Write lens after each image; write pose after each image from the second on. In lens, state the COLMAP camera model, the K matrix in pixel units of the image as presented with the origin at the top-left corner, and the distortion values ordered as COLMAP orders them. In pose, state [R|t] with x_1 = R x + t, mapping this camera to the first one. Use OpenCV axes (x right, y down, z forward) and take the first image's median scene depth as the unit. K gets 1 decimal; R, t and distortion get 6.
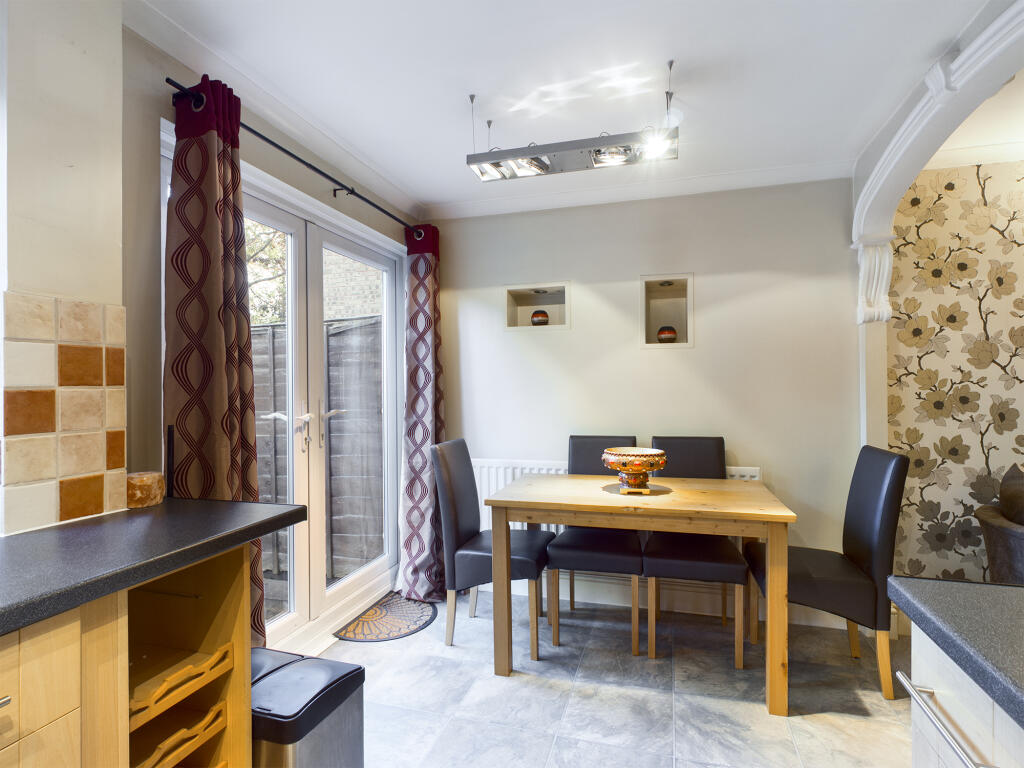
lens RADIAL K [[537.7, 0, 512.0], [0, 537.7, 384.0], [0, 0, 1]] dist [0.000225, -0.000031]
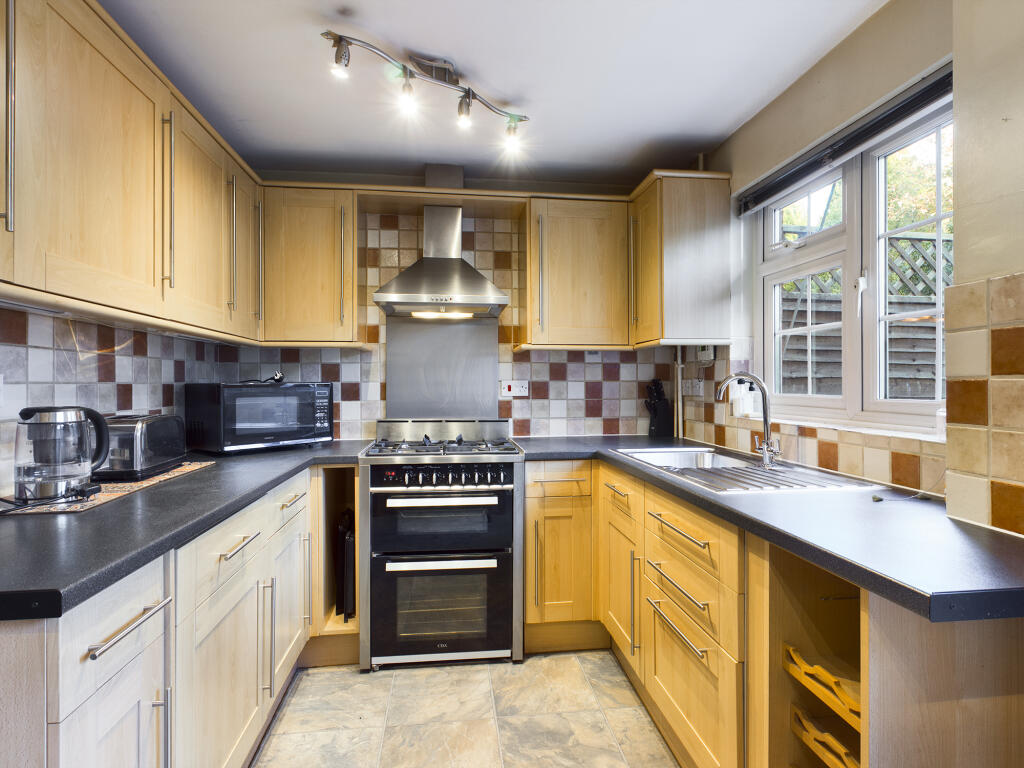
lens RADIAL K [[537.7, 0, 512.0], [0, 537.7, 384.0], [0, 0, 1]] dist [0.000225, -0.000031]
pose [[-0.915616, 0.010735, -0.401911, 0.248505], [0.011233, 0.999936, 0.001117, 0.007994], [0.401898, -0.003492, -0.915678, 1.466716]]
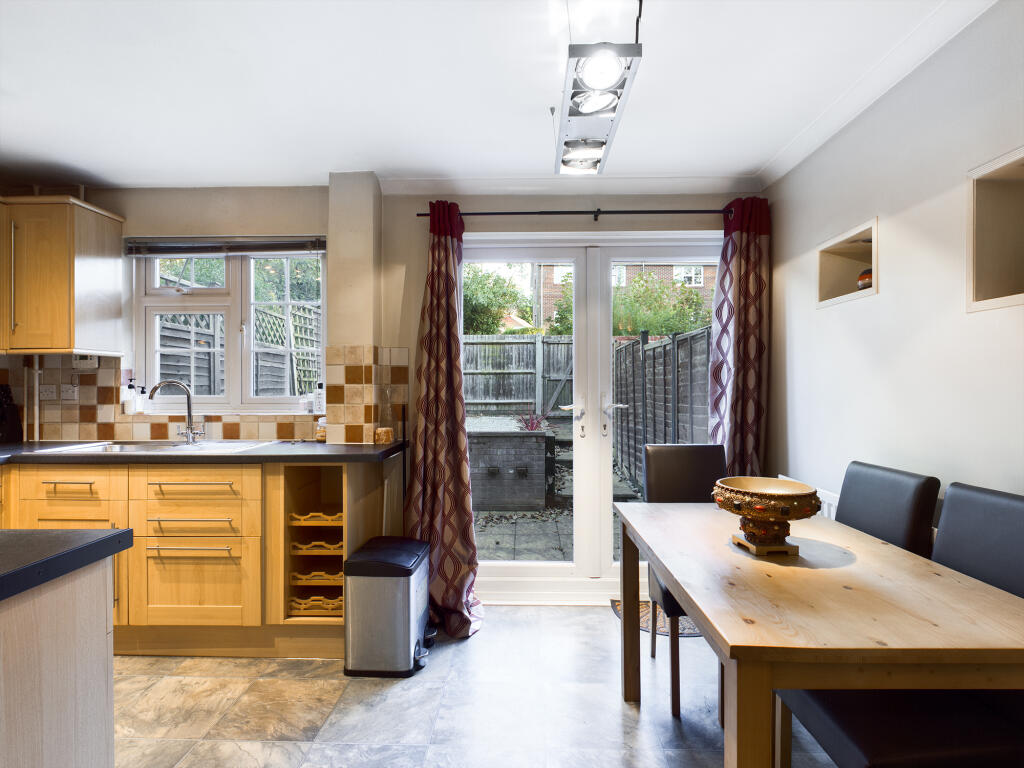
lens RADIAL K [[537.7, 0, 512.0], [0, 537.7, 384.0], [0, 0, 1]] dist [0.000225, -0.000031]
pose [[0.260721, 0.003706, -0.965407, 1.530077], [0.006079, 0.999967, 0.005481, -0.003796], [0.965395, -0.007297, 0.260690, 1.062534]]
